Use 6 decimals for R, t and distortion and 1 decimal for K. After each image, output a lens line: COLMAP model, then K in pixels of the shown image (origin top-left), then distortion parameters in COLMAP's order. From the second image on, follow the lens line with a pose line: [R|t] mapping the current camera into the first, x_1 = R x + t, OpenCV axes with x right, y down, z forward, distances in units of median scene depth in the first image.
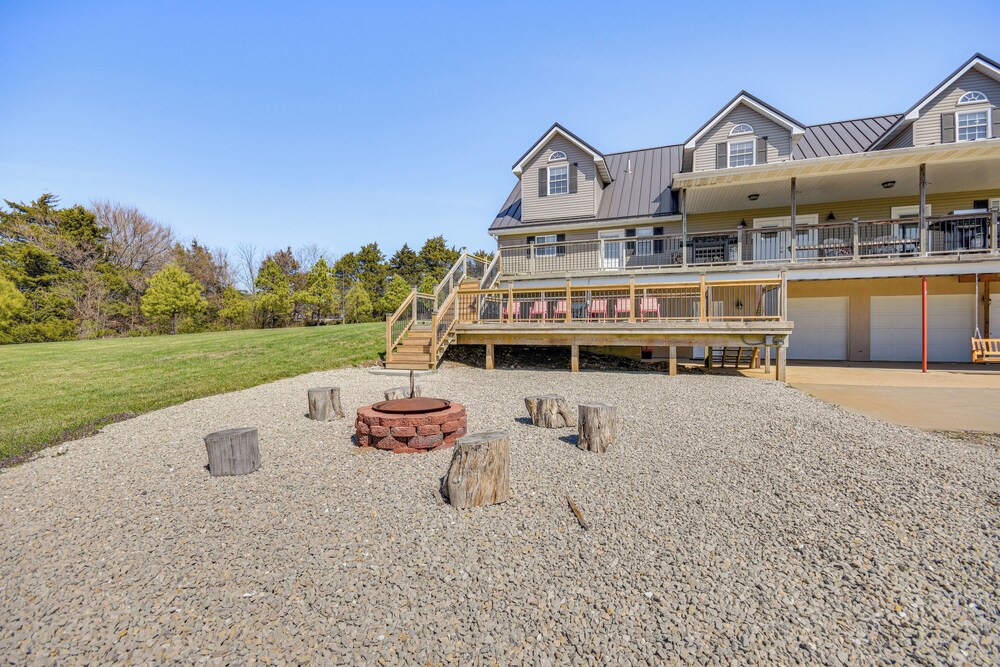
lens RADIAL K [[446.3, 0, 500.0], [0, 446.3, 333.5], [0, 0, 1]] dist [0.000611, -0.000239]
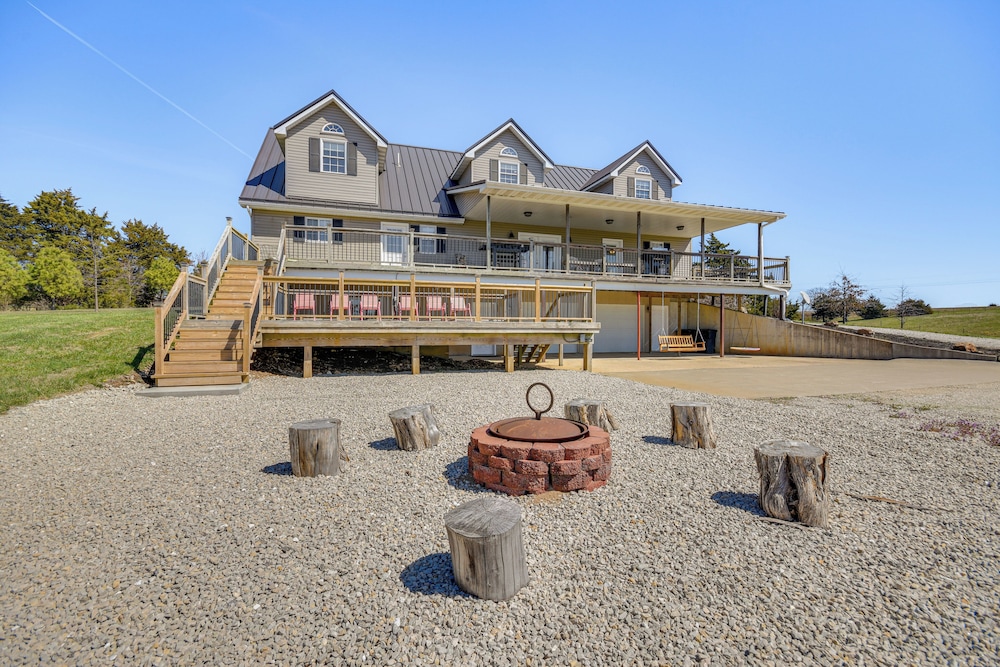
lens RADIAL K [[458.1, 0, 500.0], [0, 458.1, 333.5], [0, 0, 1]] dist [-0.001715, 0.000041]
pose [[0.776088, -0.003153, 0.630617, -0.211749], [0.000383, 0.999990, 0.004529, -0.001687], [-0.630624, -0.003274, 0.776081, 0.113182]]
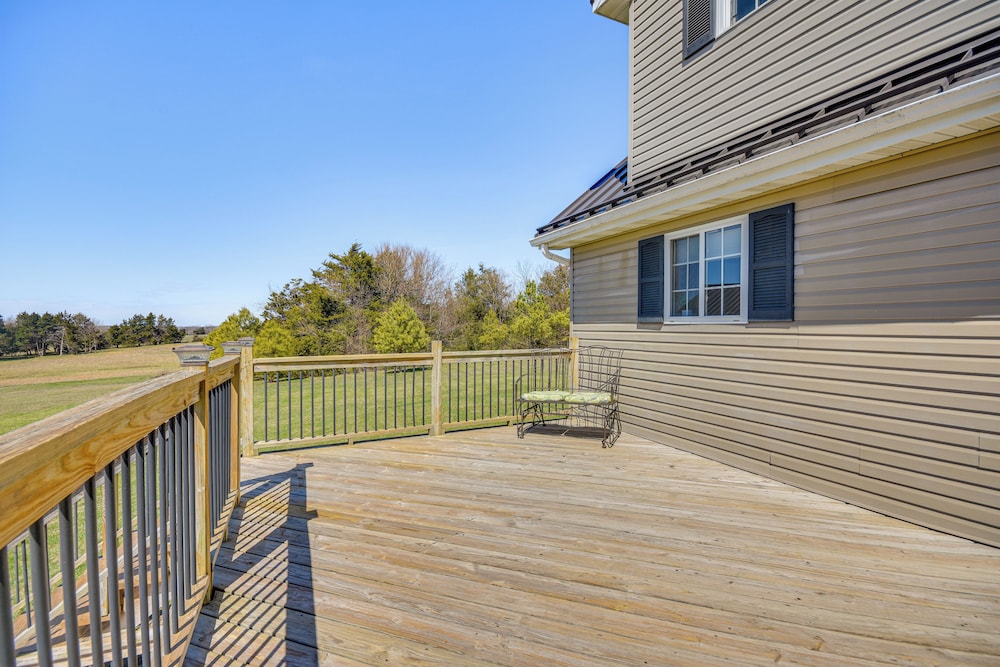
lens RADIAL K [[446.3, 0, 500.0], [0, 446.3, 333.5], [0, 0, 1]] dist [0.000611, -0.000239]
pose [[0.718739, 0.012518, -0.695168, 0.206863], [-0.002698, 0.999881, 0.015216, -0.202666], [0.695275, -0.009060, 0.718687, 0.922318]]
